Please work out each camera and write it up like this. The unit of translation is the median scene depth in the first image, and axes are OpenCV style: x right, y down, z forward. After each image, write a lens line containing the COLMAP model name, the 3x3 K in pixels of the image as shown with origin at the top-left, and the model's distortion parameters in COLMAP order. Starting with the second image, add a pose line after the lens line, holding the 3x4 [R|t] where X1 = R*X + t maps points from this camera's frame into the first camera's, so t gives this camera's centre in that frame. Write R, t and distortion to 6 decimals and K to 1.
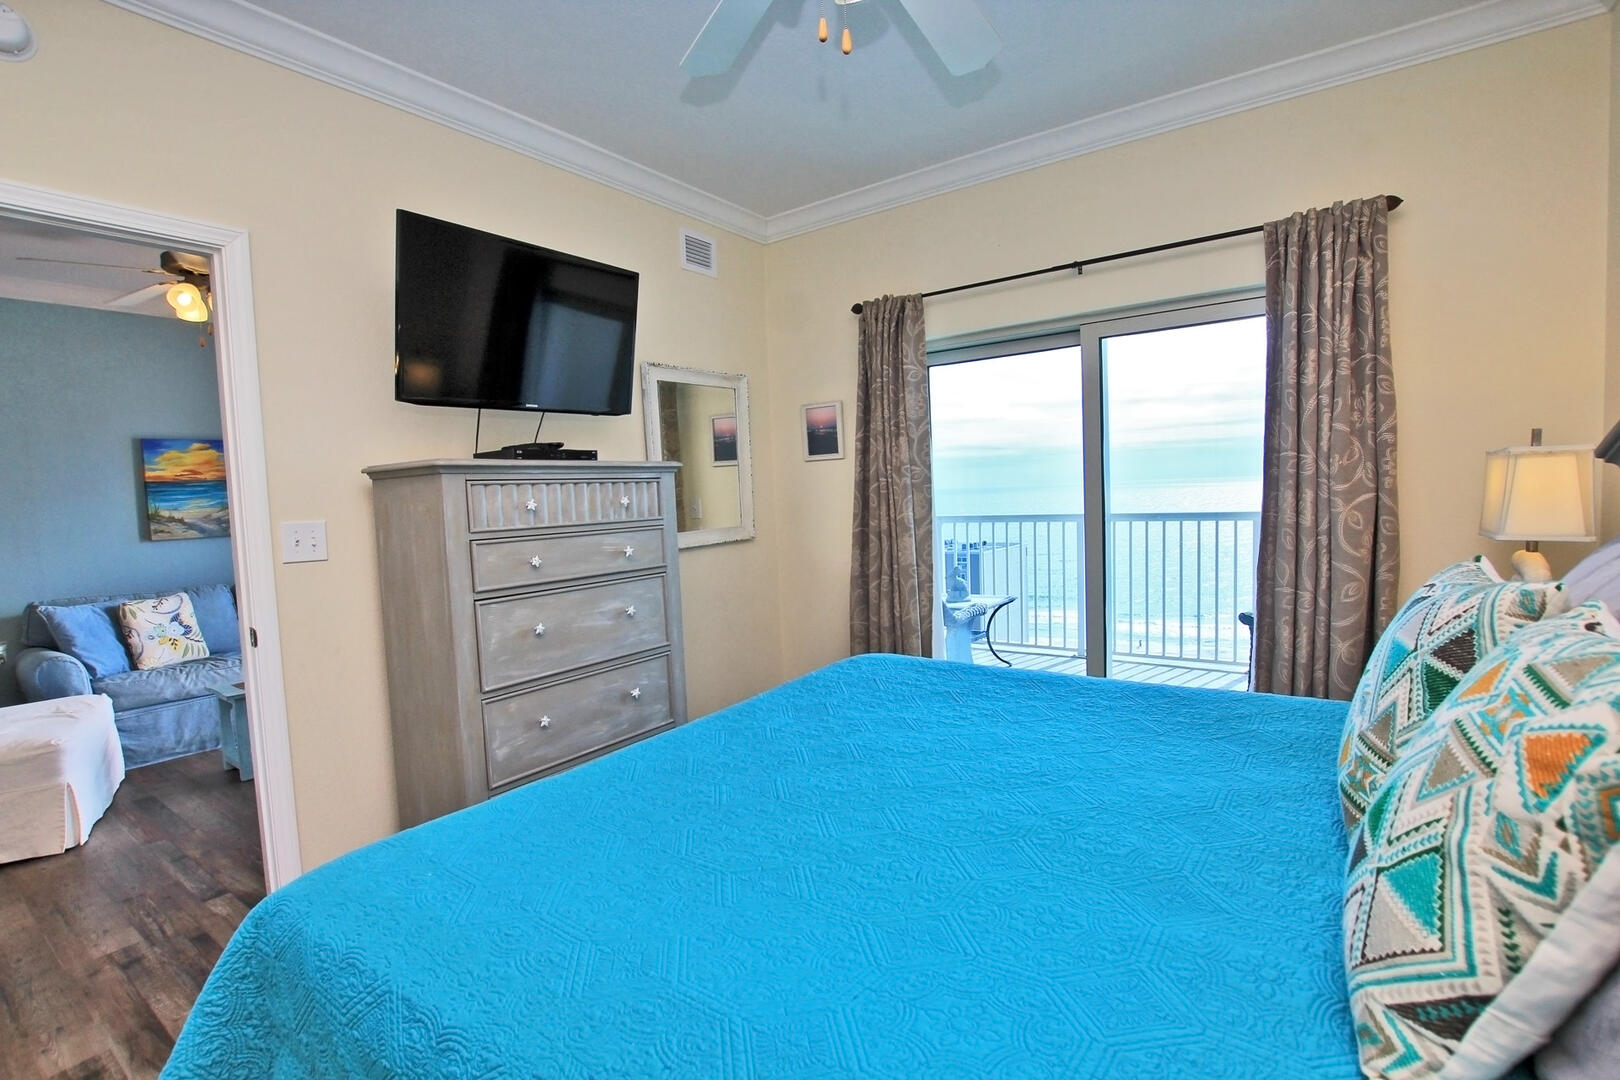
lens RADIAL K [[752.2, 0, 807.5], [0, 752.2, 543.3], [0, 0, 1]] dist [-0.035197, 0.005627]
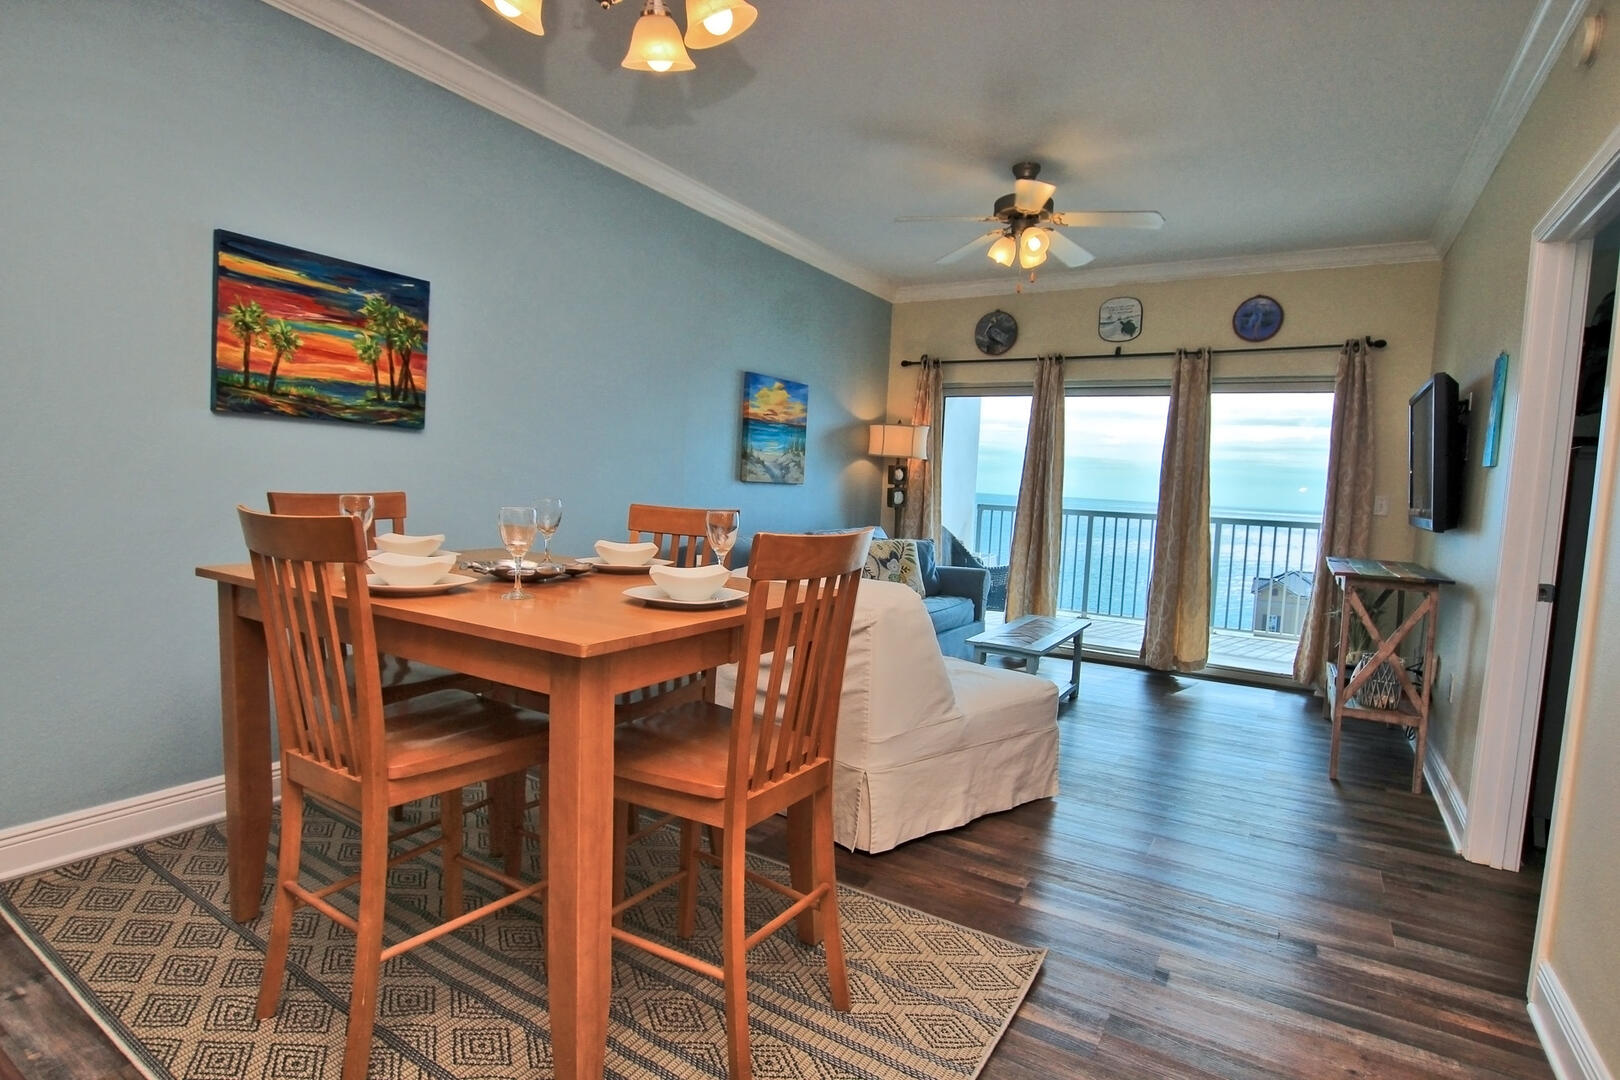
lens RADIAL K [[812.6, 0, 817.3], [0, 812.6, 542.9], [0, 0, 1]] dist [-0.021133, 0.000606]
pose [[0.992570, 0.083966, 0.088059, -1.207408], [-0.084475, 0.996423, 0.002062, 0.088027], [-0.087571, -0.009486, 0.996113, -0.055570]]
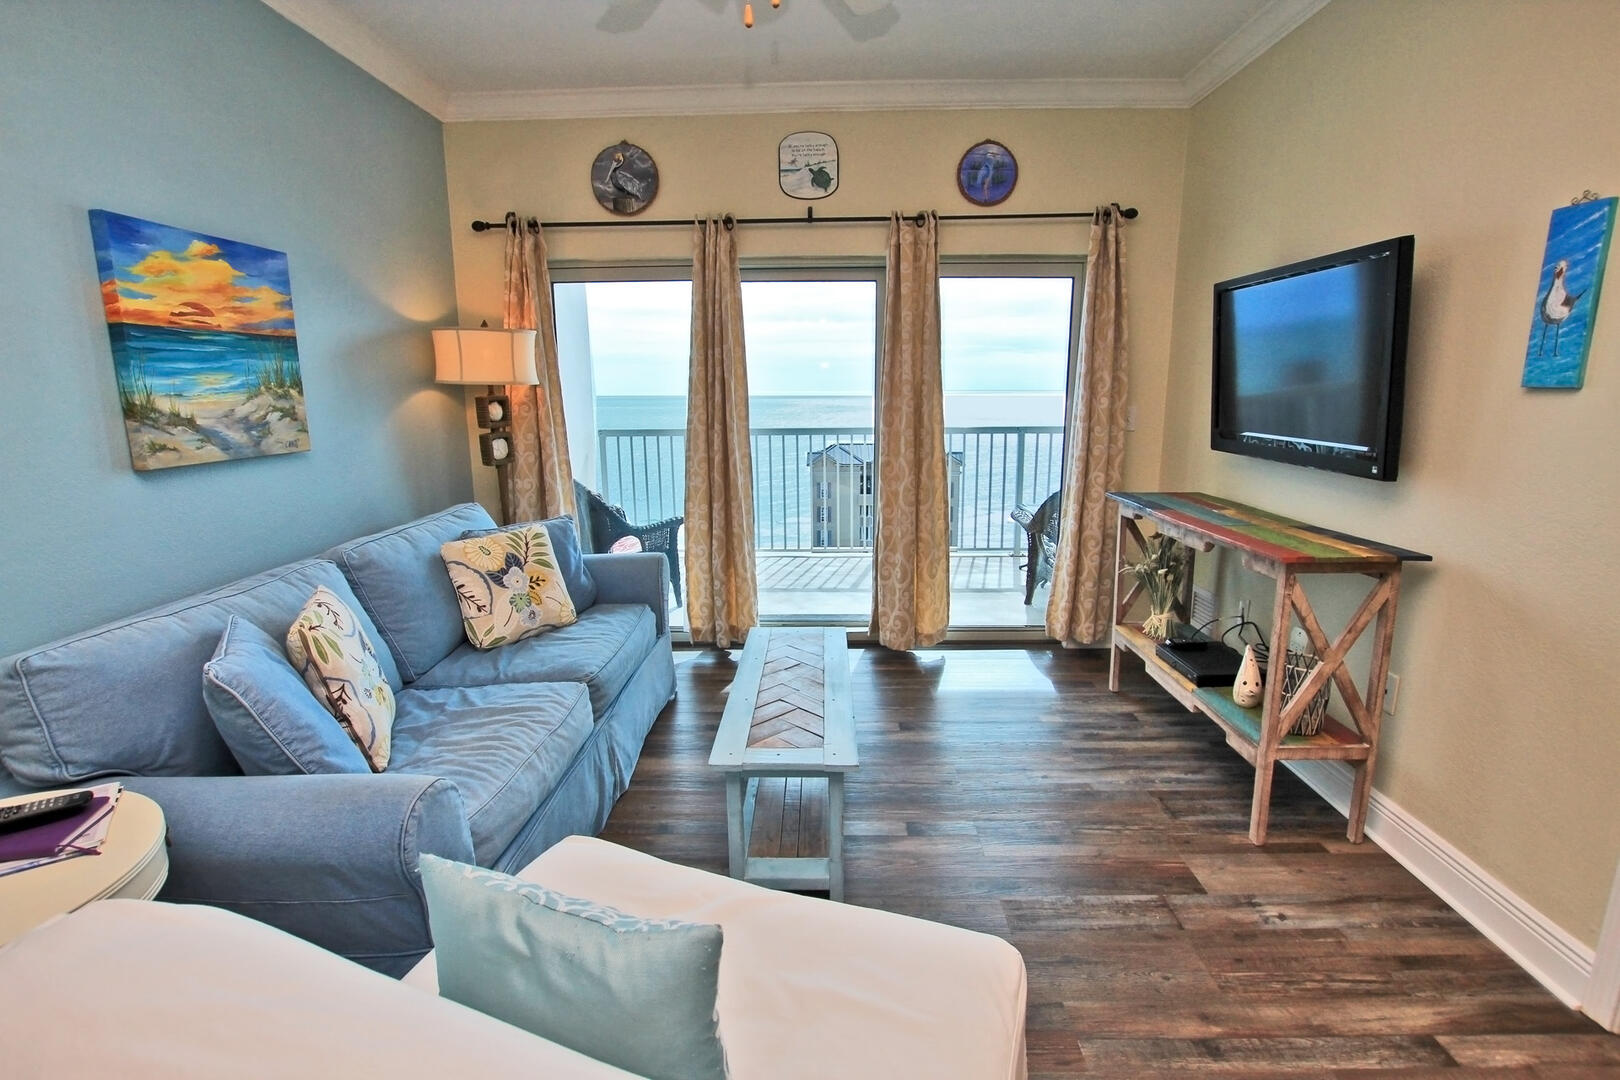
lens RADIAL K [[752.2, 0, 812.3], [0, 752.2, 543.3], [0, 0, 1]] dist [-0.035197, 0.005627]
pose [[0.823193, -0.077594, 0.562434, -1.115822], [0.009860, 0.992421, 0.122484, -0.013409], [-0.567675, -0.095283, 0.817720, 0.607290]]
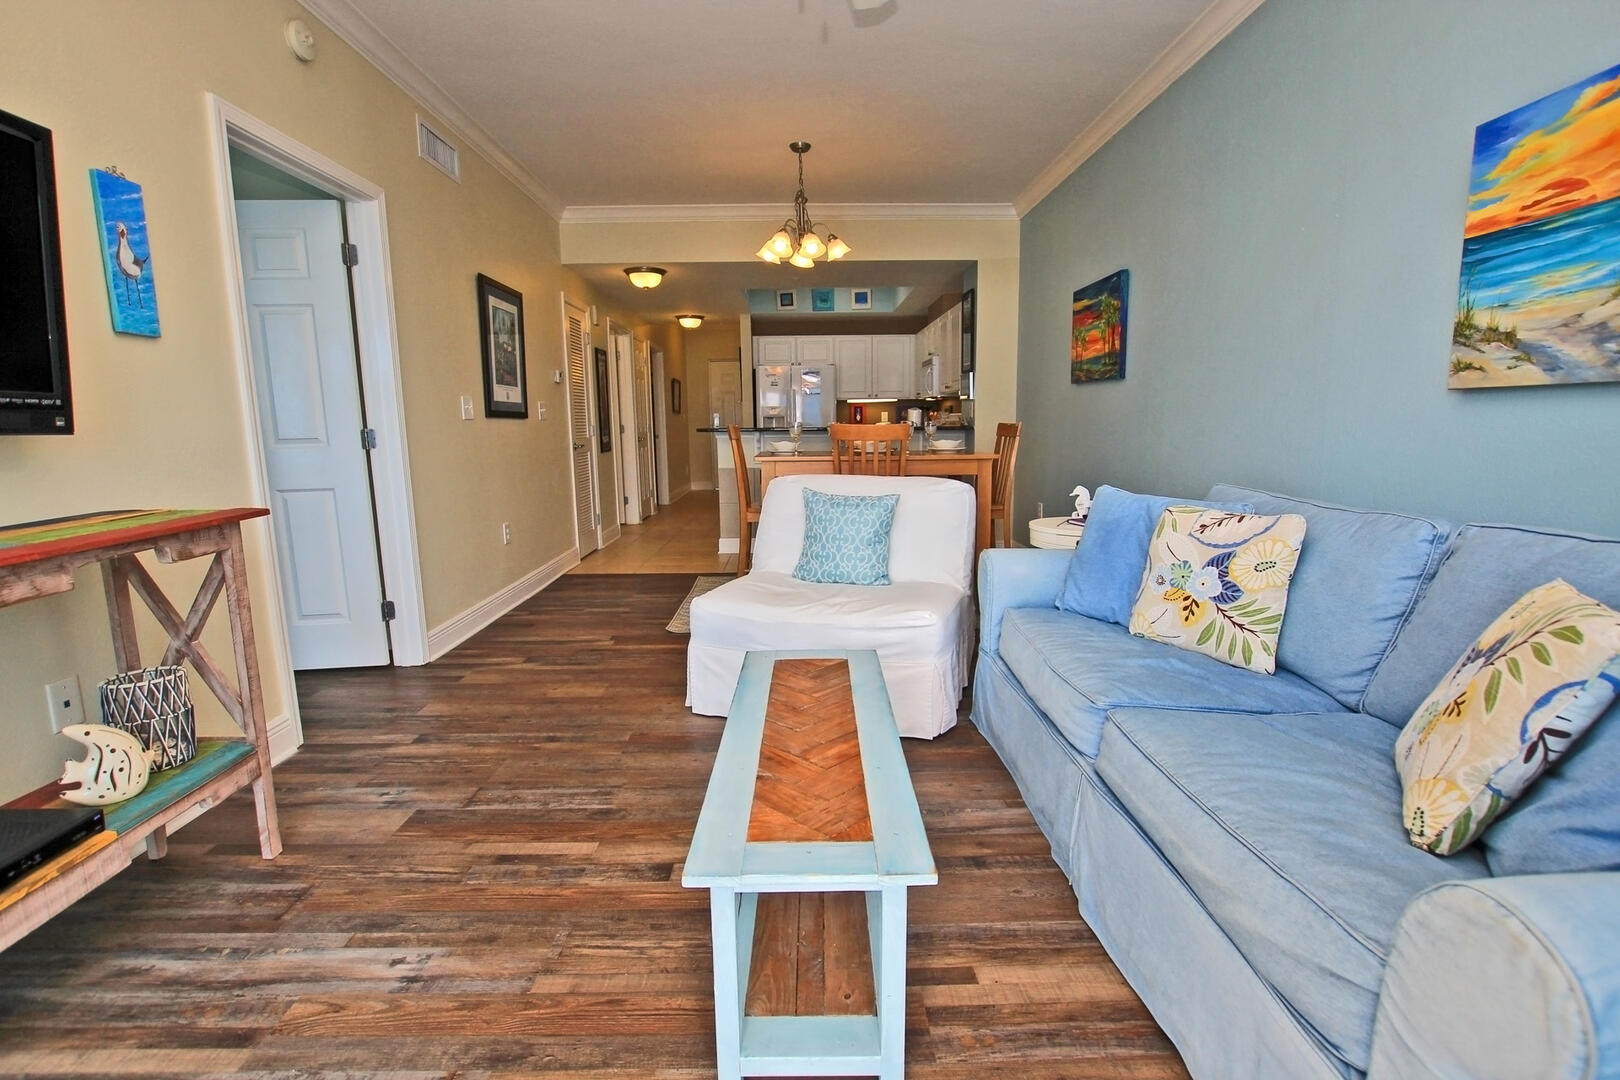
lens RADIAL K [[752.2, 0, 814.0], [0, 752.2, 541.8], [0, 0, 1]] dist [-0.035197, 0.005627]
pose [[-0.796668, 0.147280, -0.586198, -0.486418], [0.005999, 0.971736, 0.235993, -0.026996], [0.604387, 0.184491, -0.775035, 1.520968]]
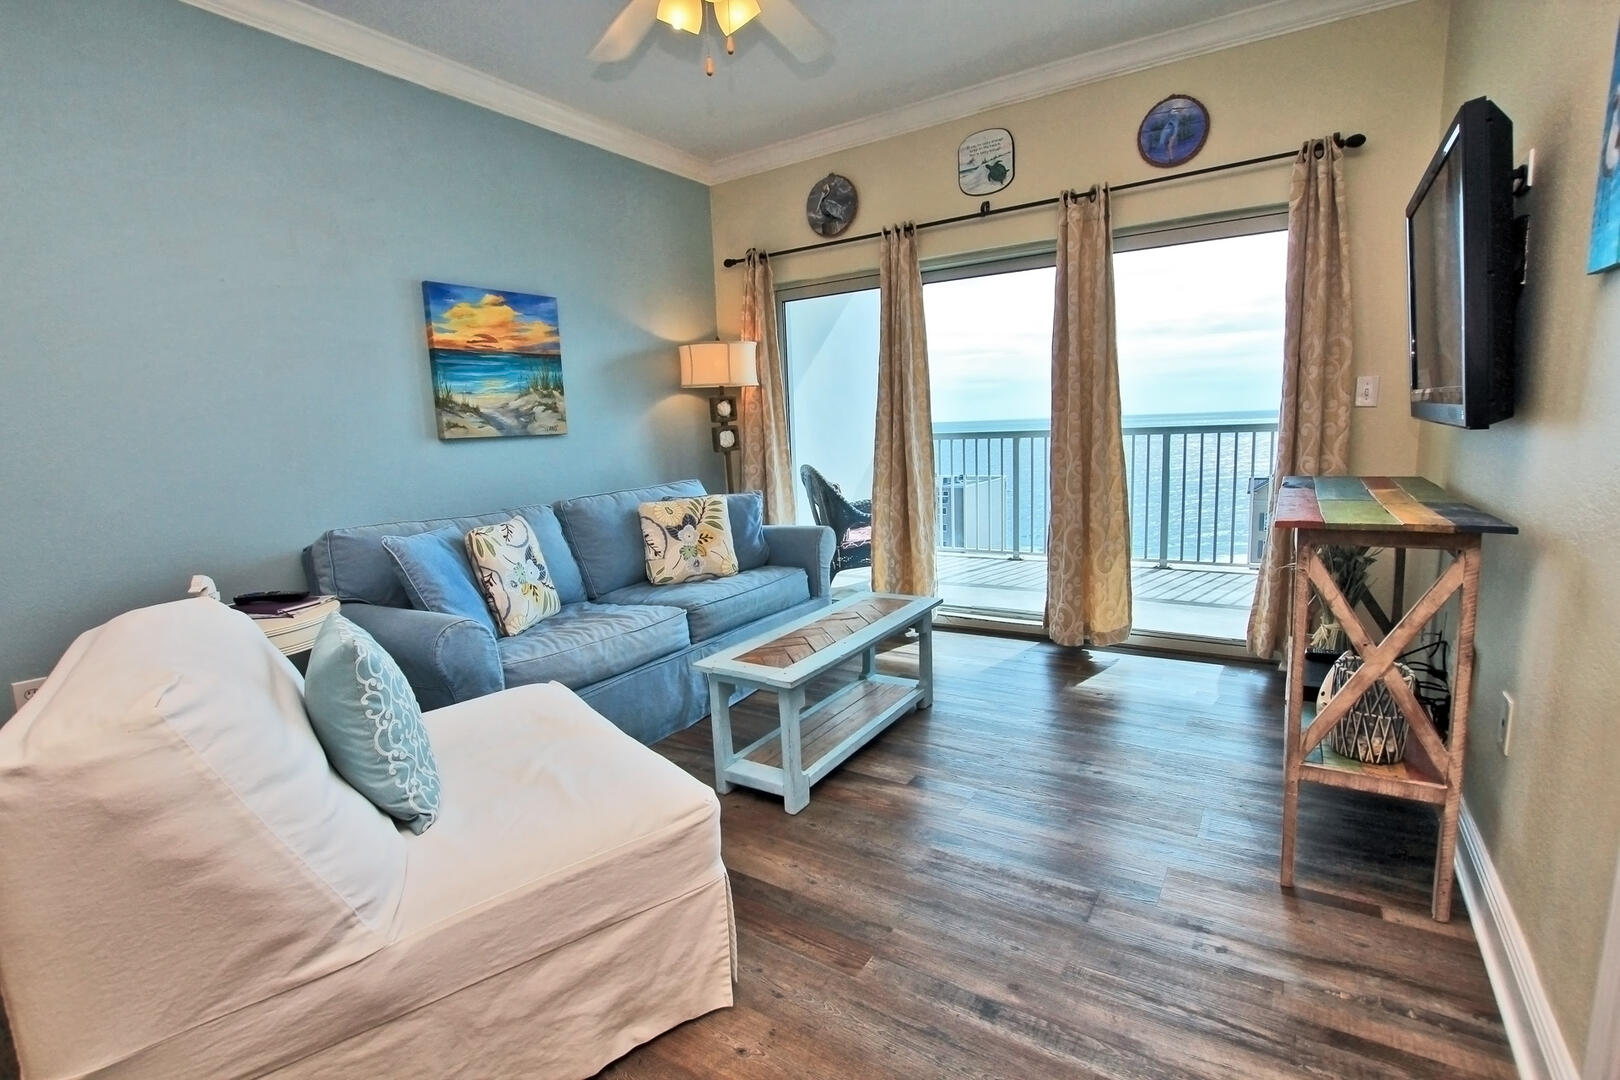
lens RADIAL K [[752.2, 0, 812.2], [0, 752.2, 544.3], [0, 0, 1]] dist [-0.035197, 0.005627]
pose [[0.998598, -0.006817, 0.052499, -0.811868], [0.002202, 0.996166, 0.087460, 0.044895], [-0.052894, -0.087221, 0.994784, 0.410922]]
